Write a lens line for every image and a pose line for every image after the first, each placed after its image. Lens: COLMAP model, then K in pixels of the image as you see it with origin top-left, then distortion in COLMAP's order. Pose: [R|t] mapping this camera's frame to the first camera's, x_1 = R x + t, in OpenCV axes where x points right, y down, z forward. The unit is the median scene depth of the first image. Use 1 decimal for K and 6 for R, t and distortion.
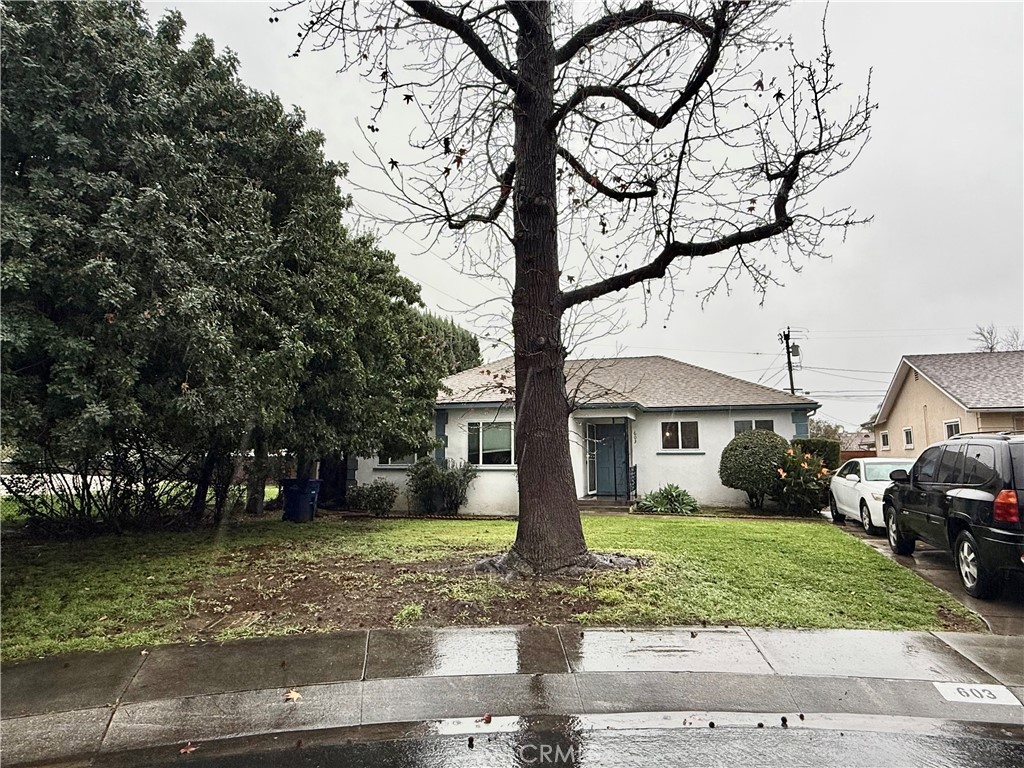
lens RADIAL K [[621.2, 0, 515.4], [0, 621.2, 377.1], [0, 0, 1]] dist [-0.001944, -0.000905]
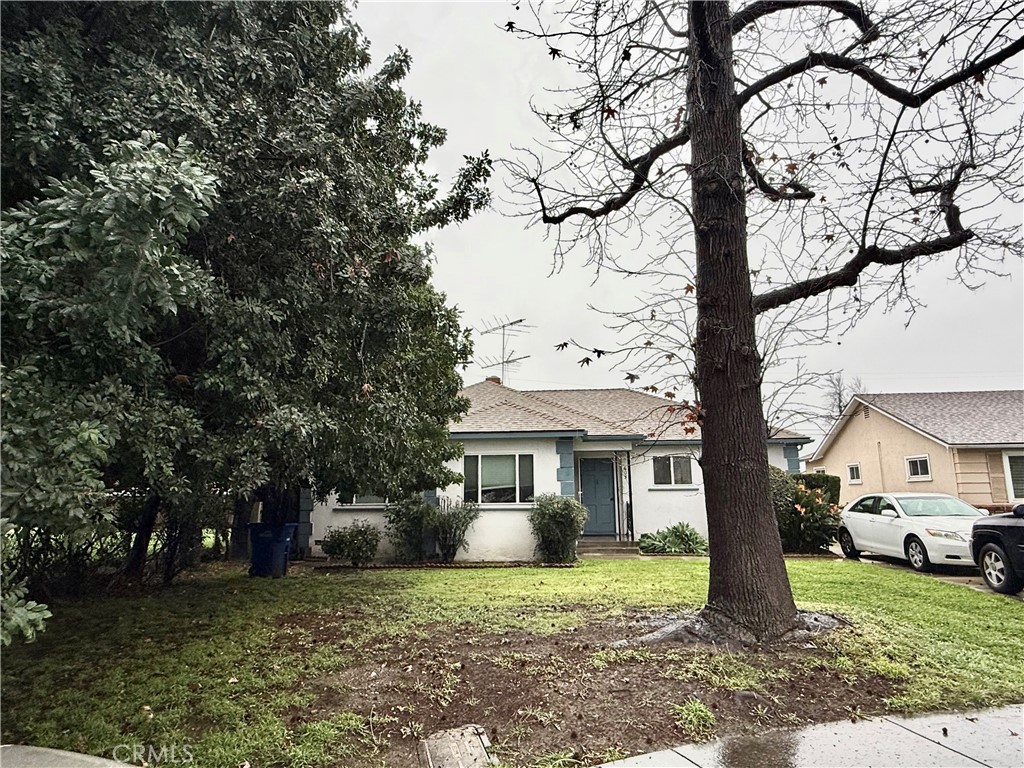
lens RADIAL K [[621.2, 0, 515.4], [0, 621.2, 377.1], [0, 0, 1]] dist [-0.001944, -0.000905]
pose [[0.977464, 0.032748, 0.208548, -0.195179], [-0.020457, 0.997939, -0.060825, 0.014942], [-0.210110, 0.055188, 0.976119, 0.119976]]
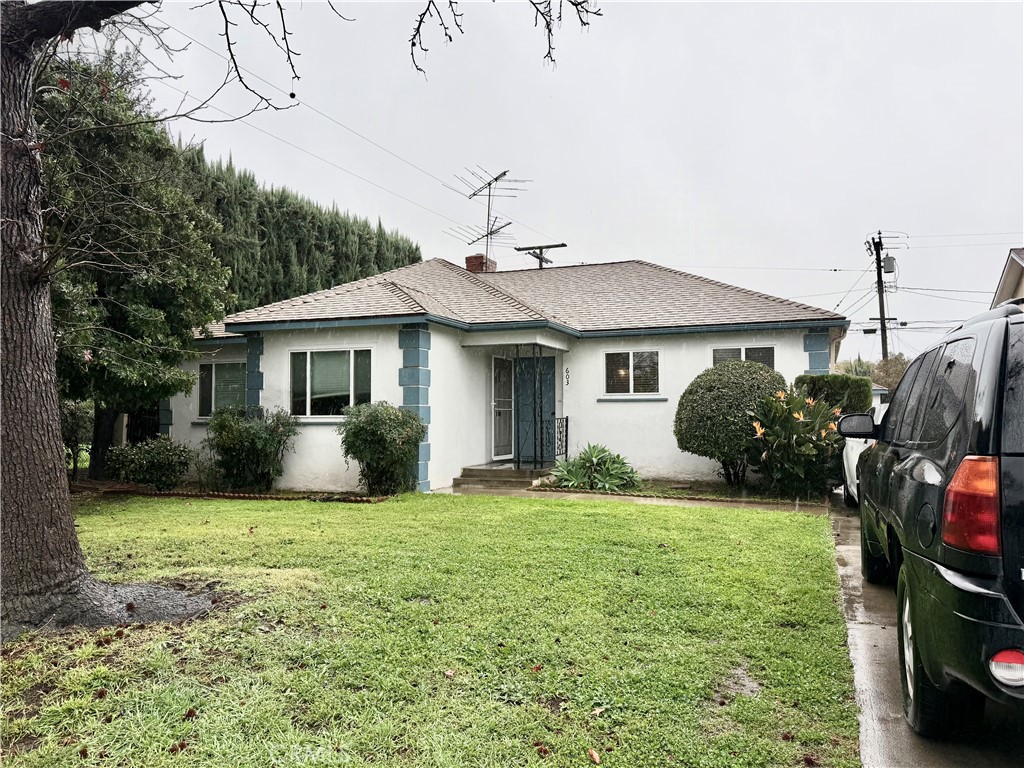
lens RADIAL K [[746.6, 0, 518.1], [0, 746.6, 386.1], [0, 0, 1]] dist [0.171399, -0.316584]
pose [[0.997754, -0.001925, -0.066962, 0.219479], [0.007844, 0.996069, 0.088238, 0.040789], [0.066529, -0.088565, 0.993846, 0.221919]]
